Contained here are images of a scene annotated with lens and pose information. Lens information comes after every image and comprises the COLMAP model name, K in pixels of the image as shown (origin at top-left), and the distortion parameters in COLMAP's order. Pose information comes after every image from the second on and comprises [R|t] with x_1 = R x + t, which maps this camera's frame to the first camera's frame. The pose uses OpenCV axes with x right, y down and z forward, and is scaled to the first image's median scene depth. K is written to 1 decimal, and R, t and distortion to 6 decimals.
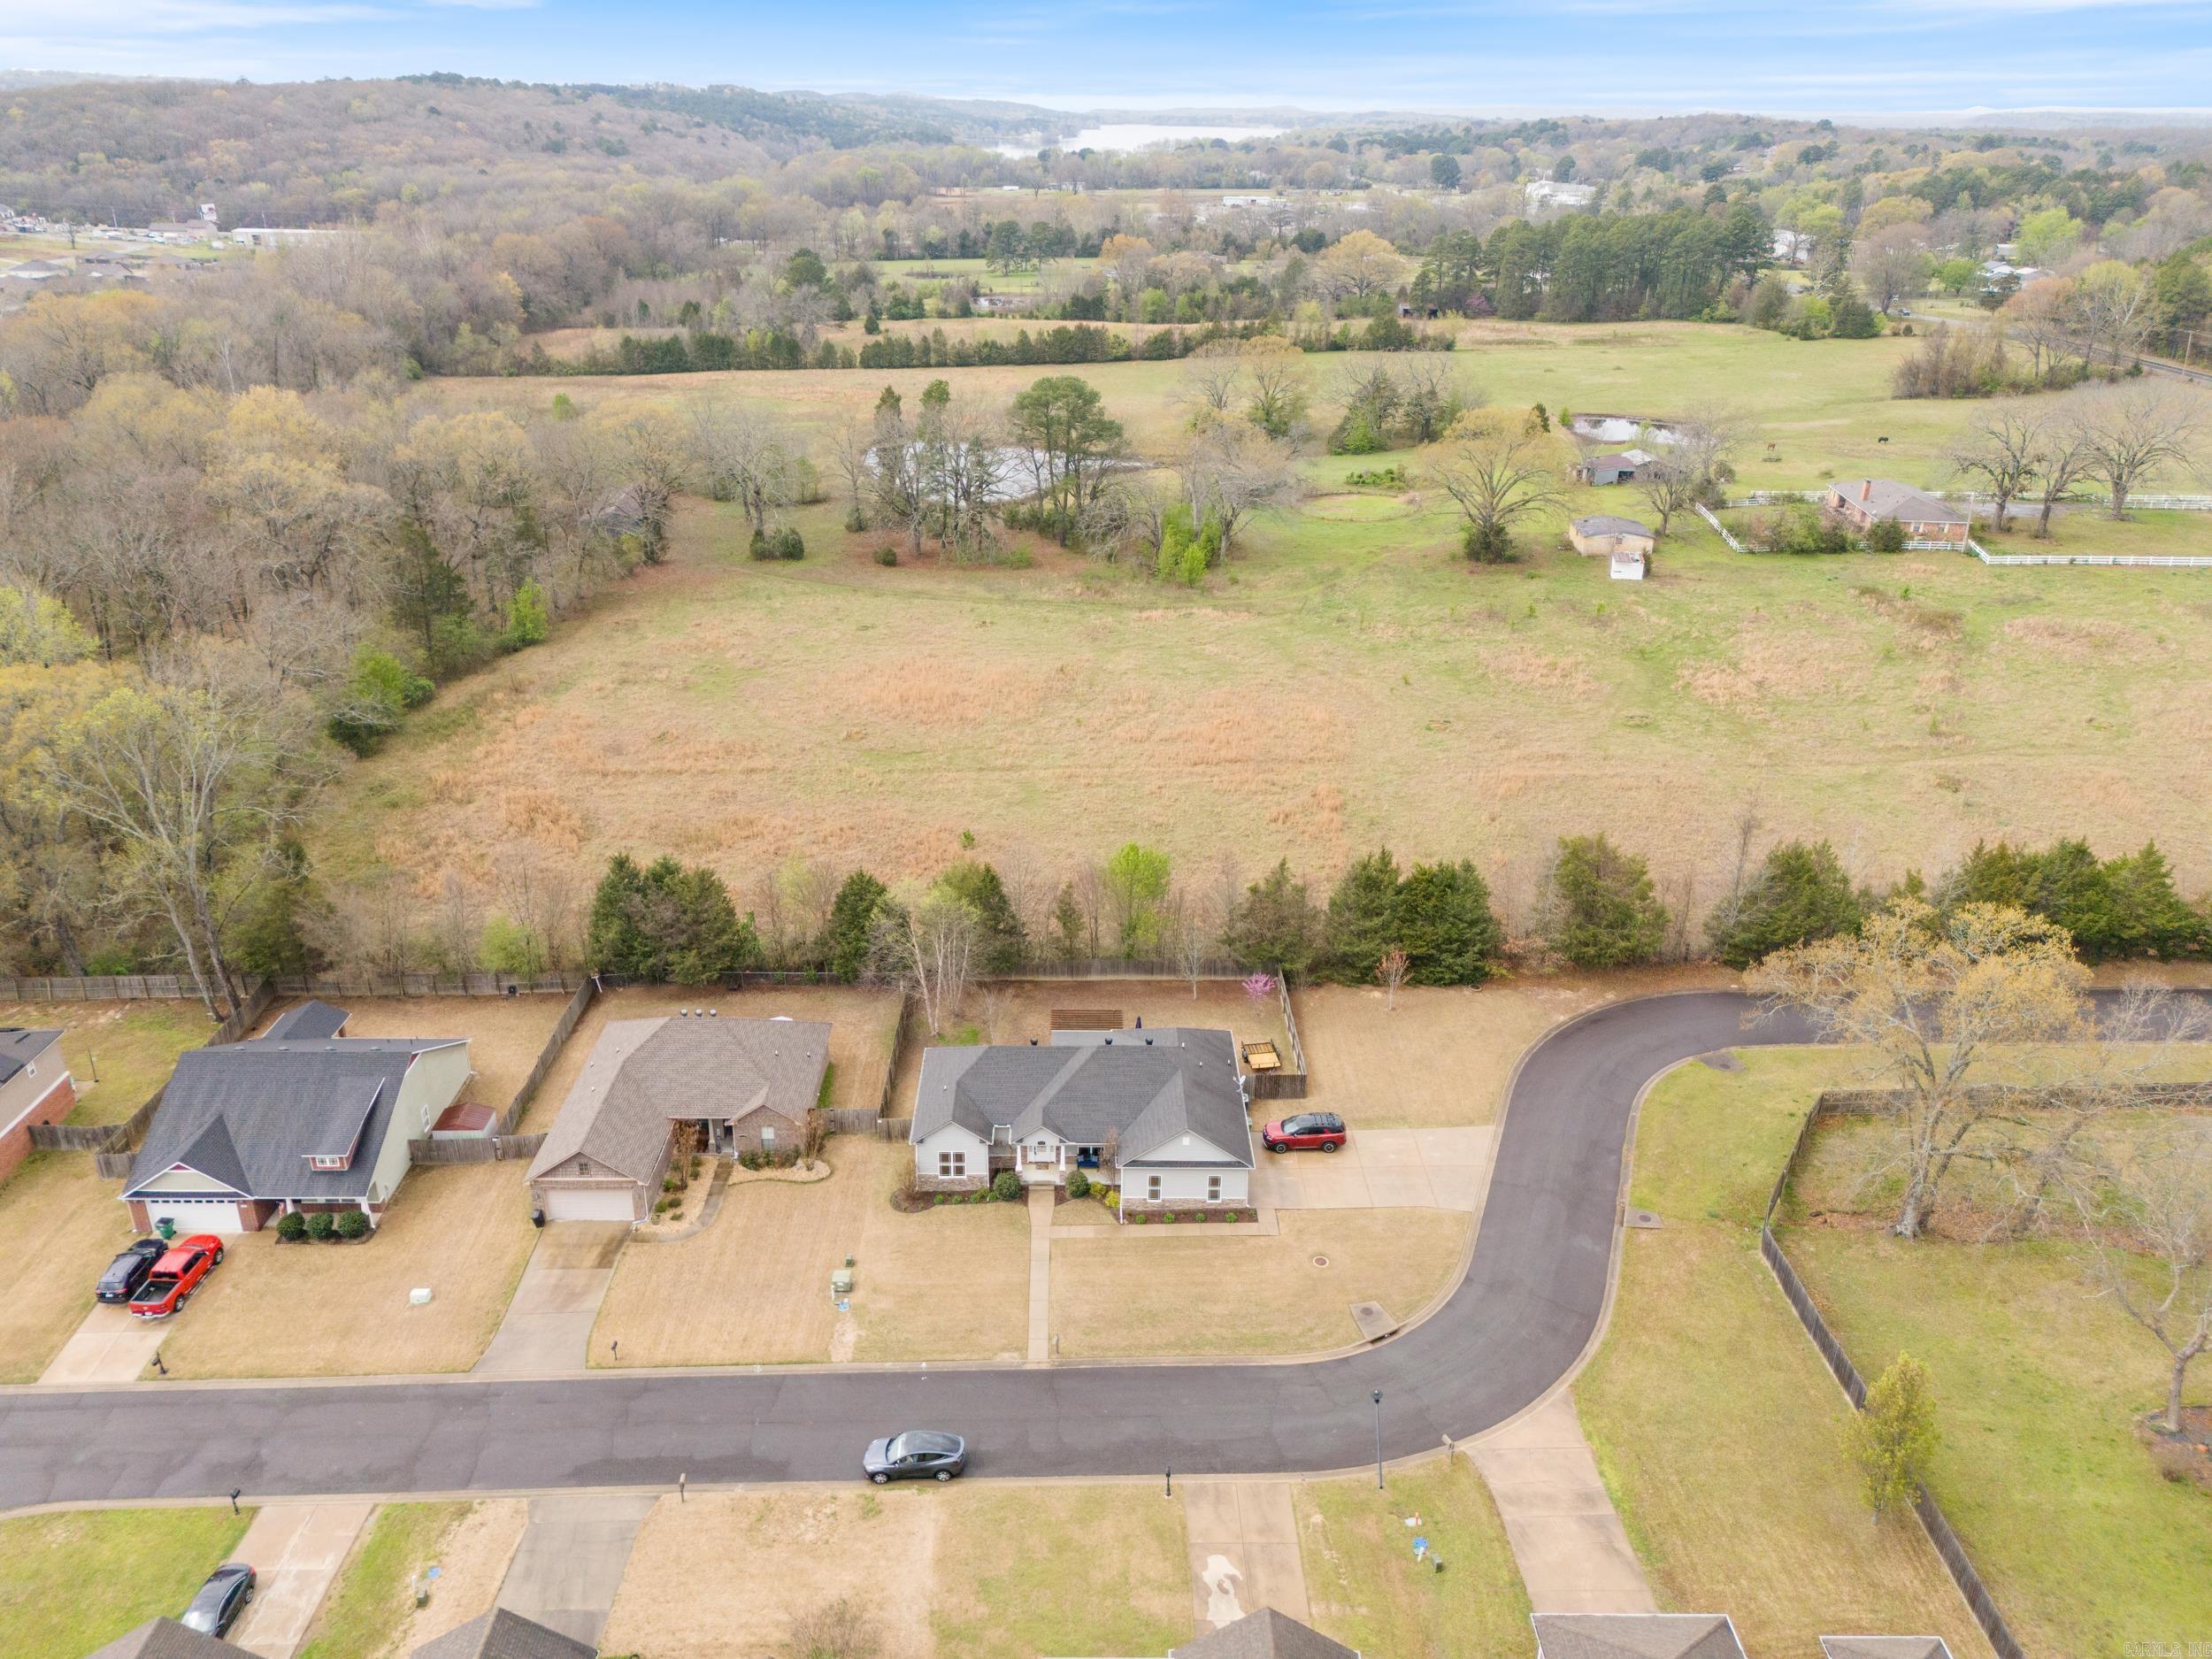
lens RADIAL K [[1613.7, 0, 1094.9], [0, 1613.7, 835.2], [0, 0, 1]] dist [0.101782, -0.121412]
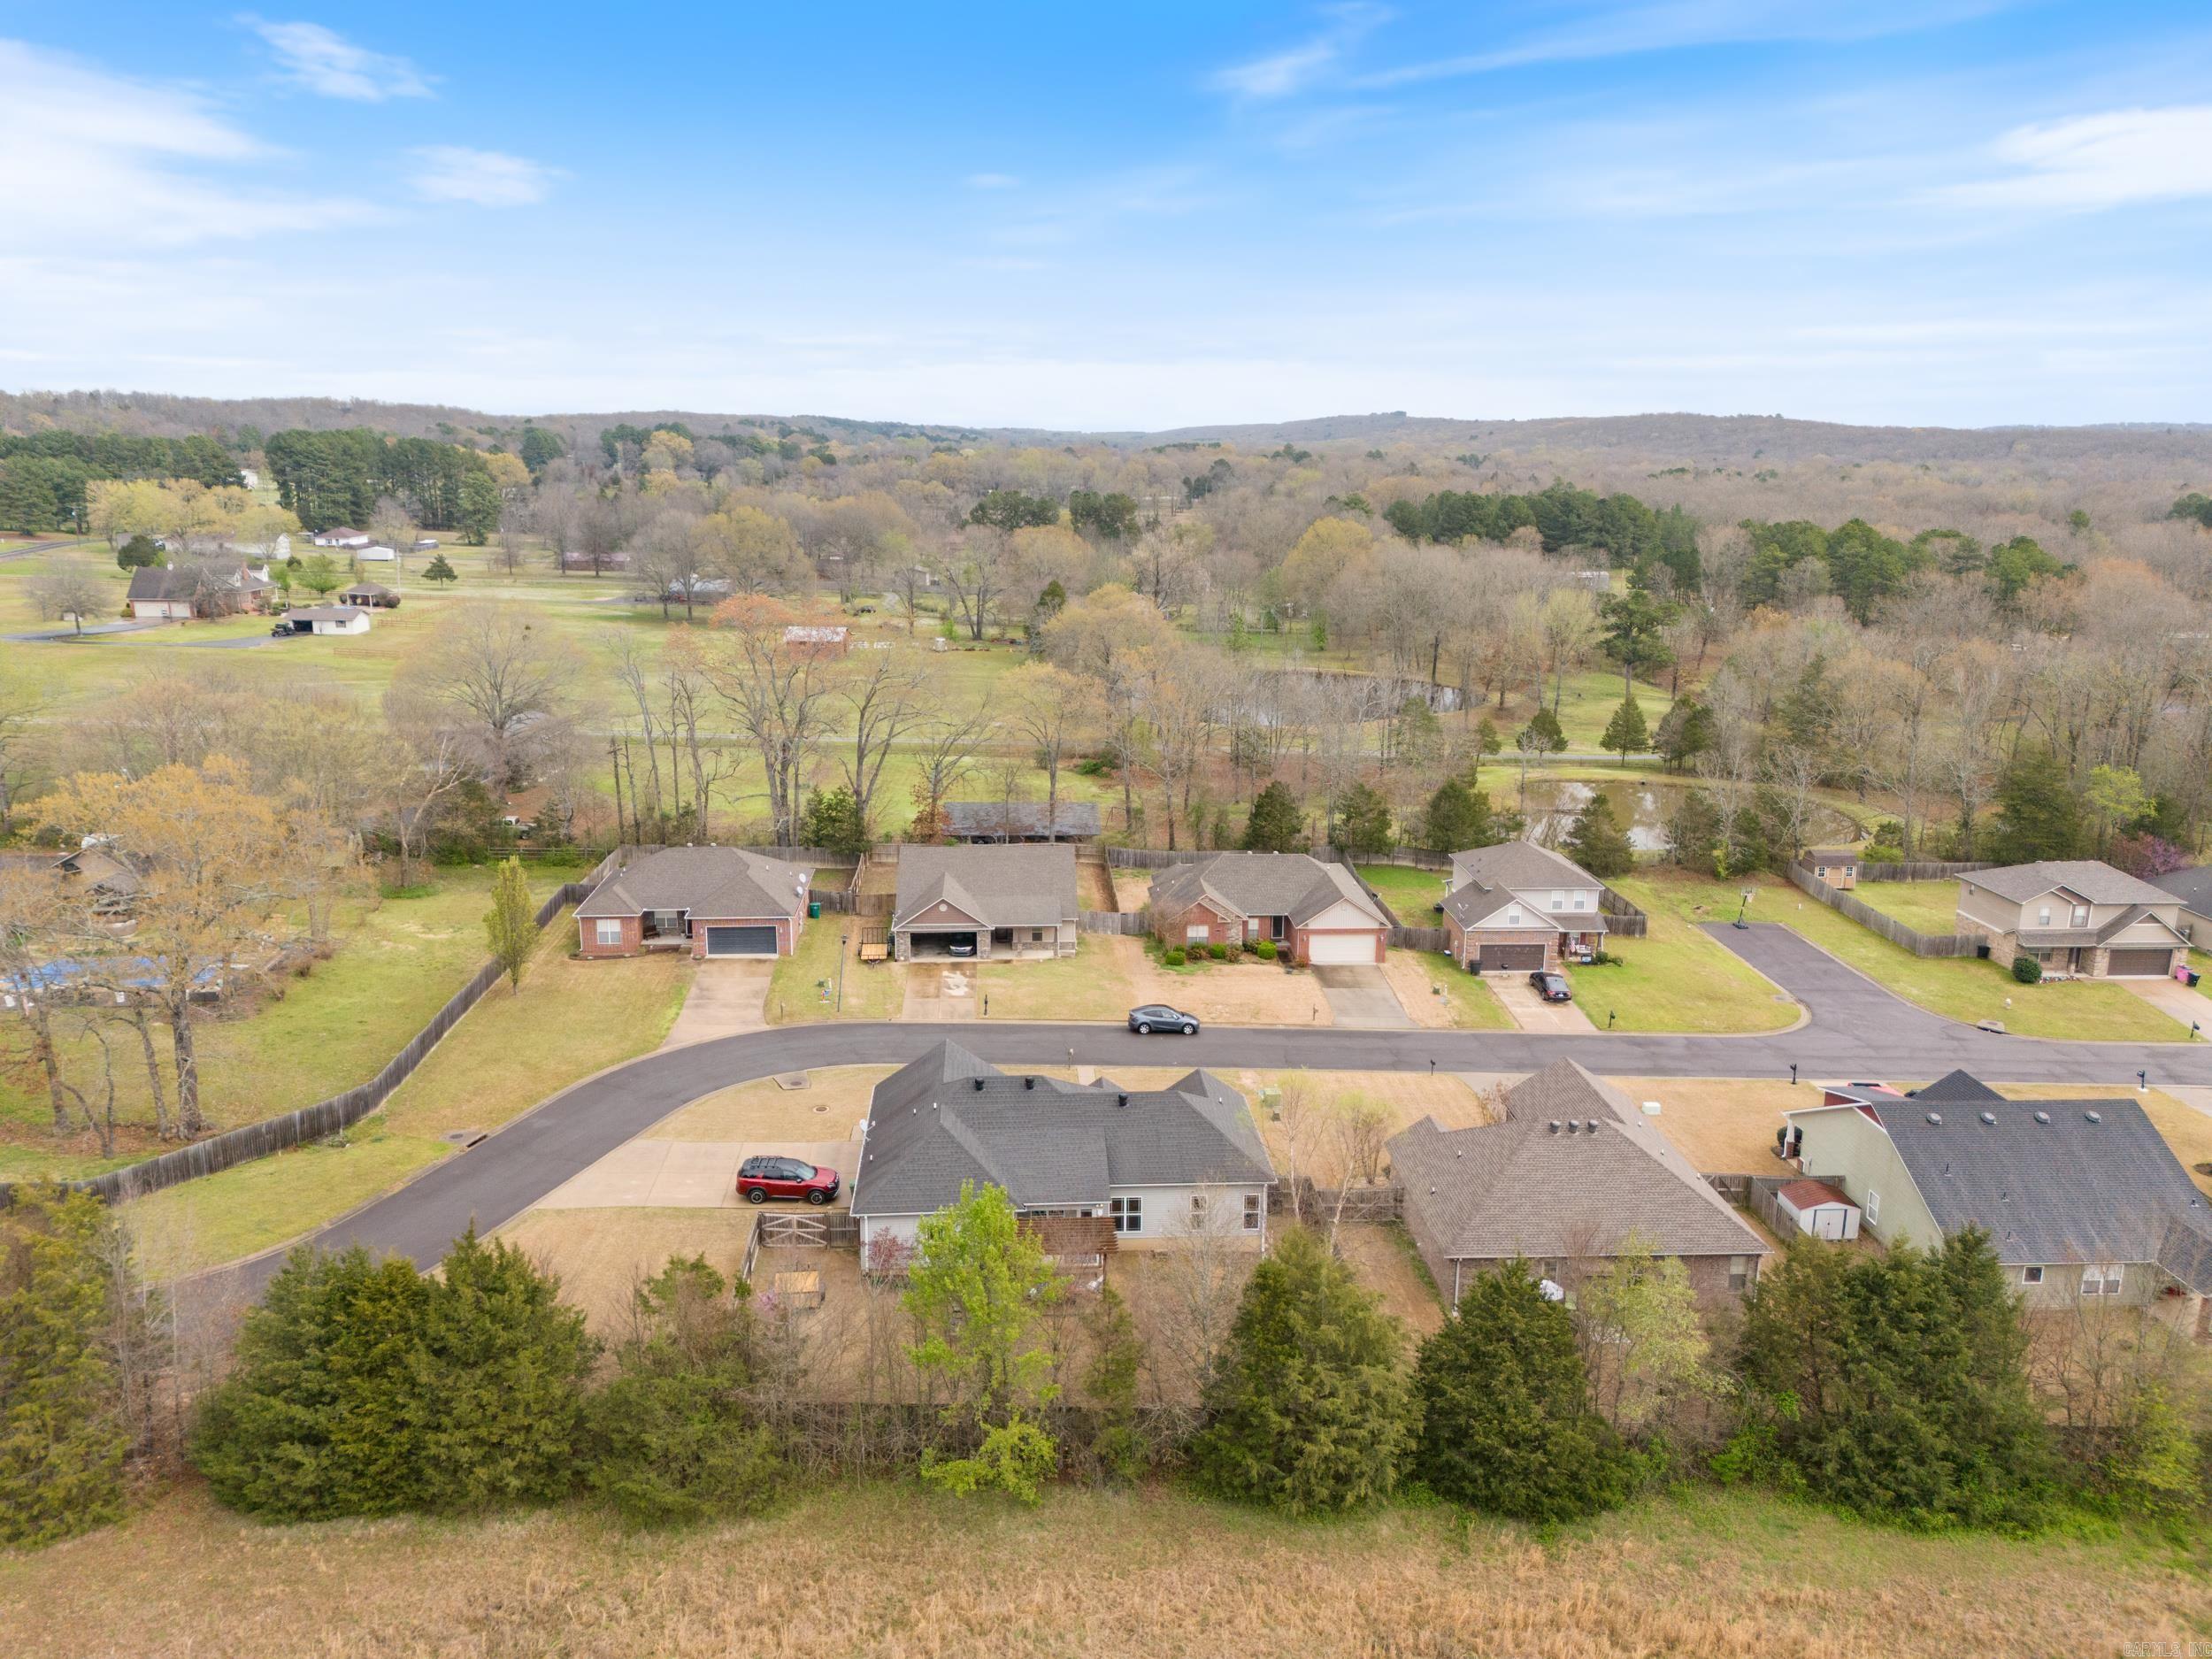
lens RADIAL K [[1613.7, 0, 1094.9], [0, 1613.7, 835.2], [0, 0, 1]] dist [0.101782, -0.121412]
pose [[-0.998036, -0.001567, -0.062628, 0.028474], [-0.039283, 0.794392, 0.606134, -0.480686], [0.048802, 0.607403, -0.792893, 1.633082]]
